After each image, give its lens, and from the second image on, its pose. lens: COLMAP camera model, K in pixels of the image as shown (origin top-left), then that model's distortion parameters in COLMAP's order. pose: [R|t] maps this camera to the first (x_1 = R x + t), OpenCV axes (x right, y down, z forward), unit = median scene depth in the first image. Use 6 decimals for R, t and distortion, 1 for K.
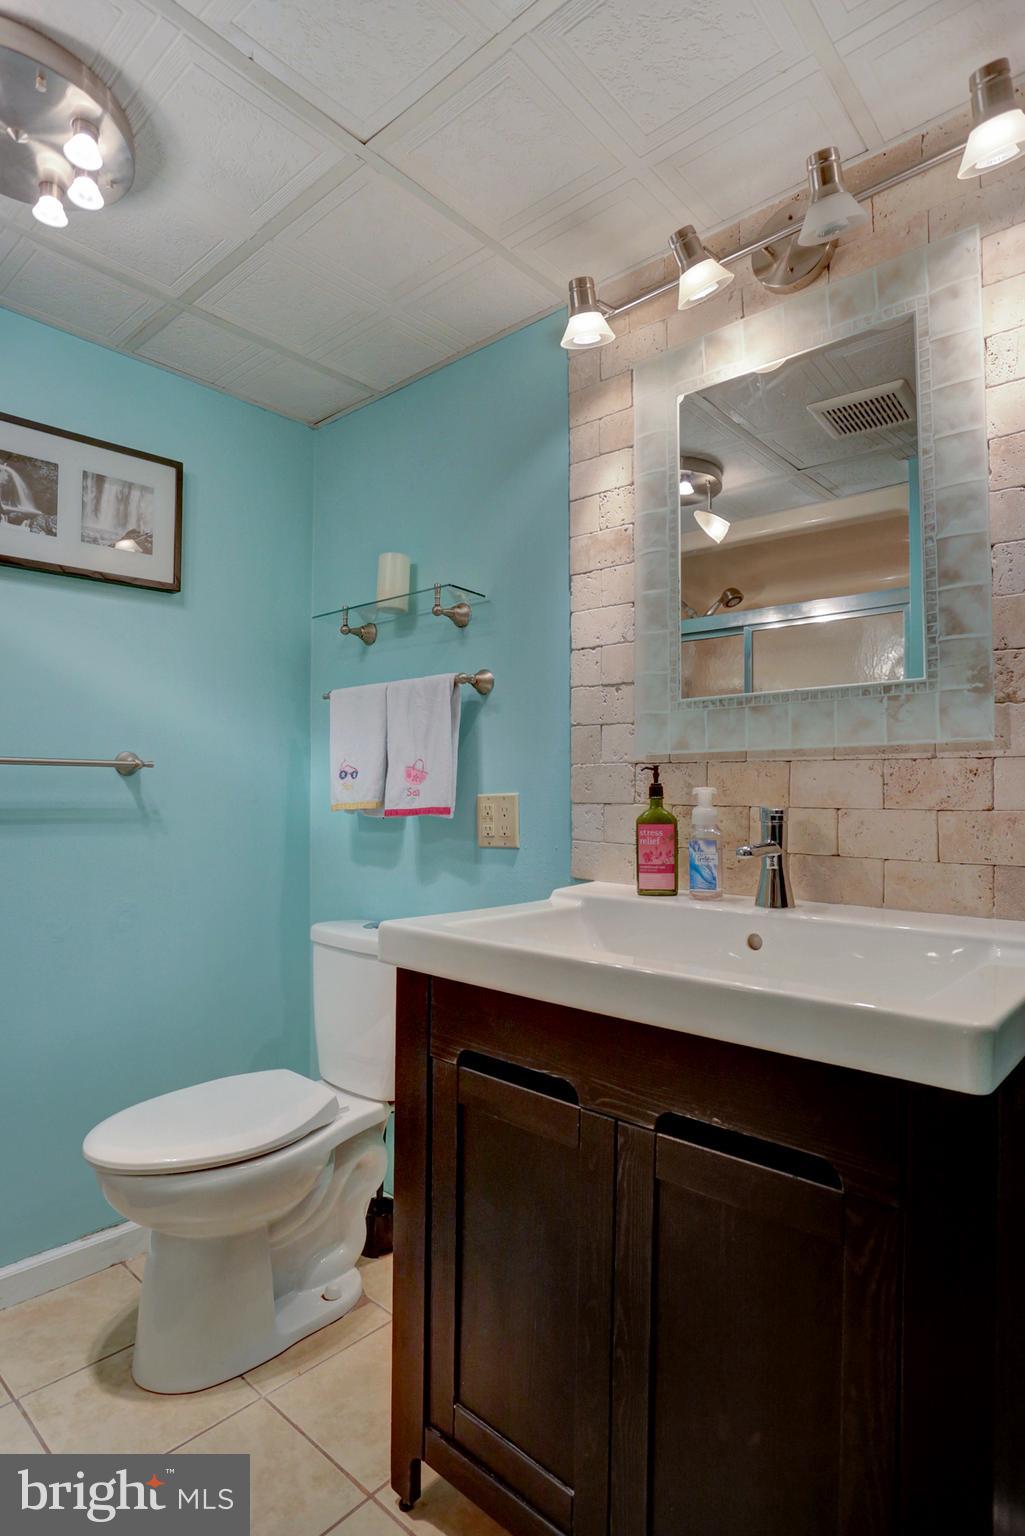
lens RADIAL K [[826.4, 0, 511.8], [0, 826.4, 777.8], [0, 0, 1]] dist [-0.062328, 0.023276]
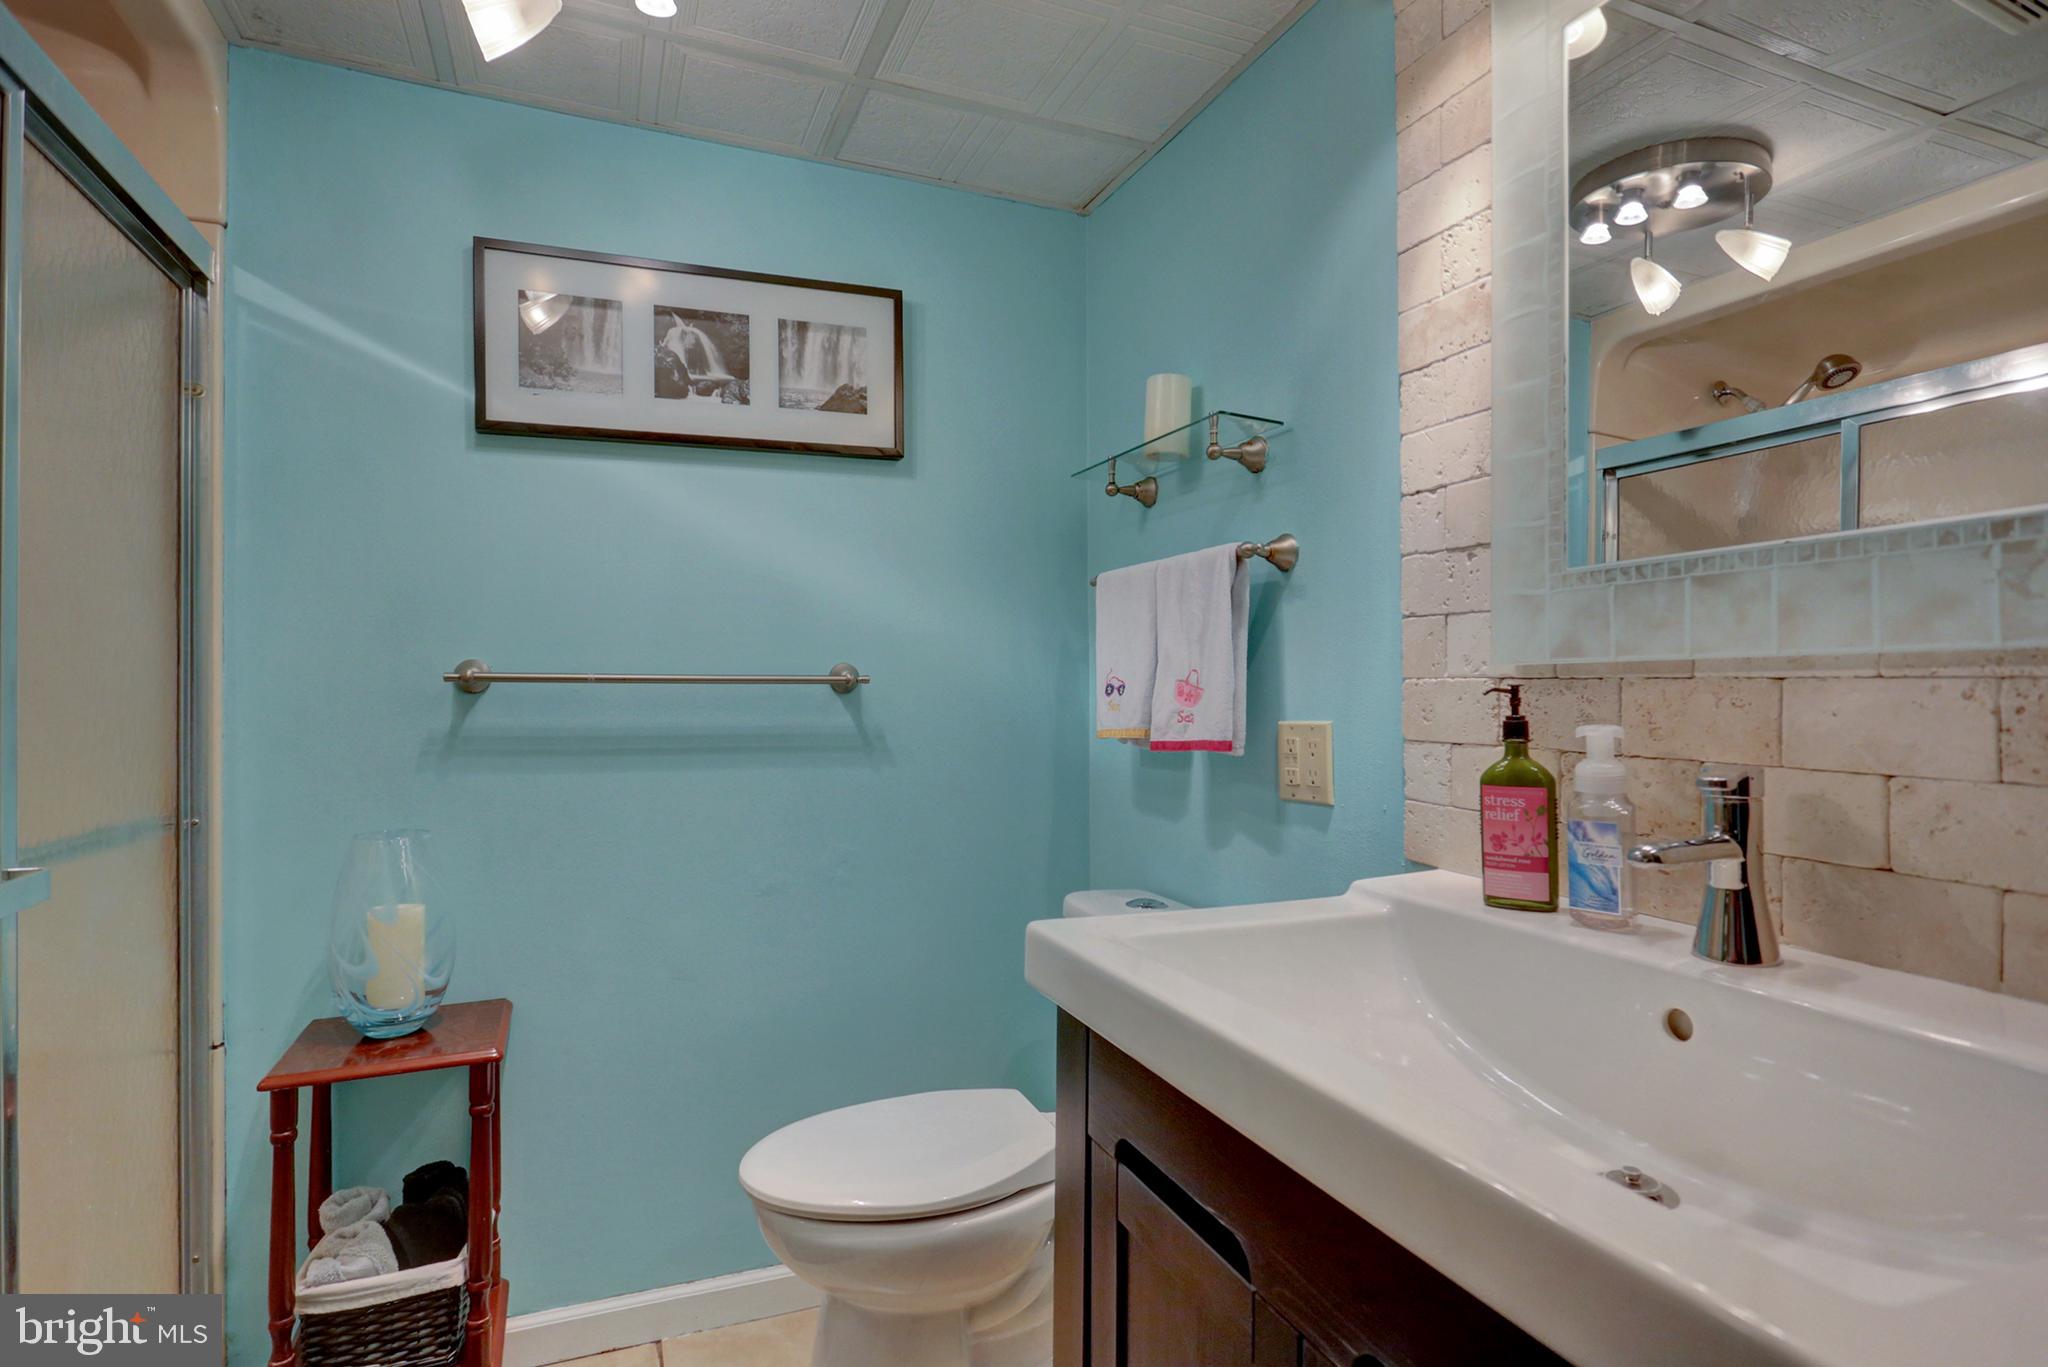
lens RADIAL K [[1065.9, 0, 1004.4], [0, 1065.9, 684.9], [0, 0, 1]] dist [-0.012090, 0.007957]
pose [[0.902562, -0.006823, -0.430506, 0.136047], [0.011946, 0.999886, 0.009198, -0.020965], [0.430395, -0.013444, 0.902541, 0.132963]]
